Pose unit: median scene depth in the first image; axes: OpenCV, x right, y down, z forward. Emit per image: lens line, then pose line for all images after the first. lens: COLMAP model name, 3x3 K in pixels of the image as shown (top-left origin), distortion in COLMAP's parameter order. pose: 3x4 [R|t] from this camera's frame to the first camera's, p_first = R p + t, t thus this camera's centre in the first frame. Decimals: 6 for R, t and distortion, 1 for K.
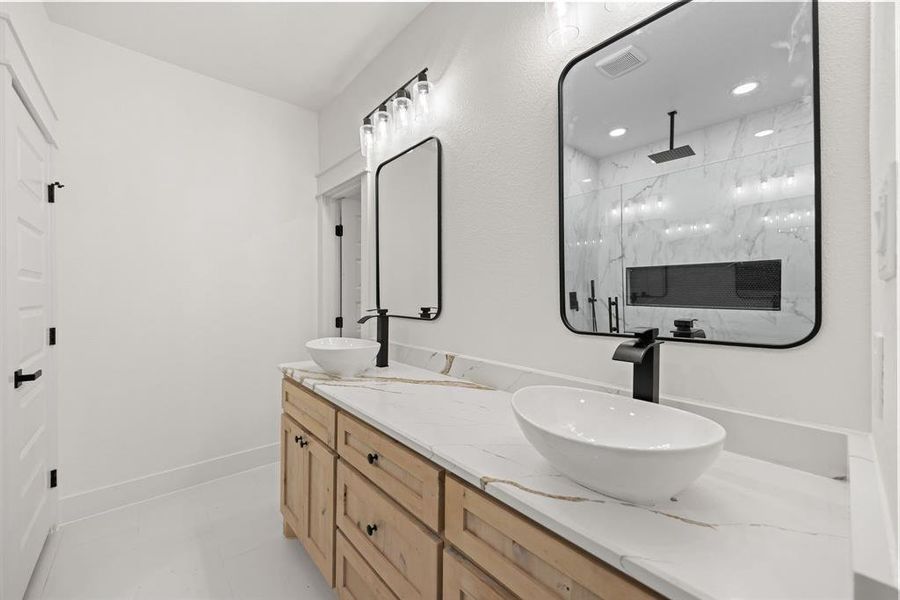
lens RADIAL K [[348.6, 0, 446.2], [0, 348.6, 298.2], [0, 0, 1]] dist [-0.004726, 0.000159]
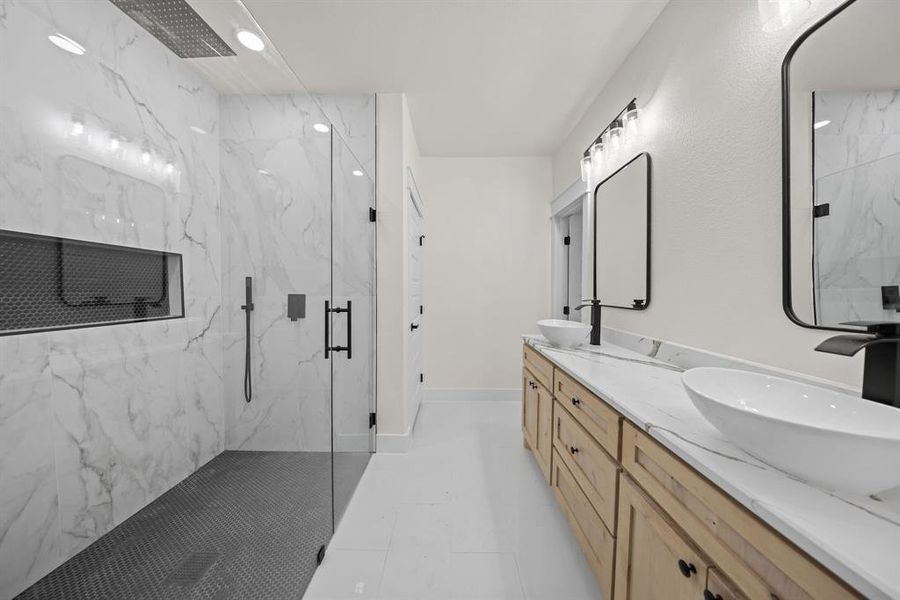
lens RADIAL K [[340.0, 0, 450.5], [0, 340.0, 294.7], [0, 0, 1]] dist [-0.009047, 0.000577]
pose [[0.749544, 0.001303, -0.661954, 0.300390], [-0.002620, 0.999996, -0.000998, 0.017940], [0.661950, 0.002483, 0.749544, -0.359737]]
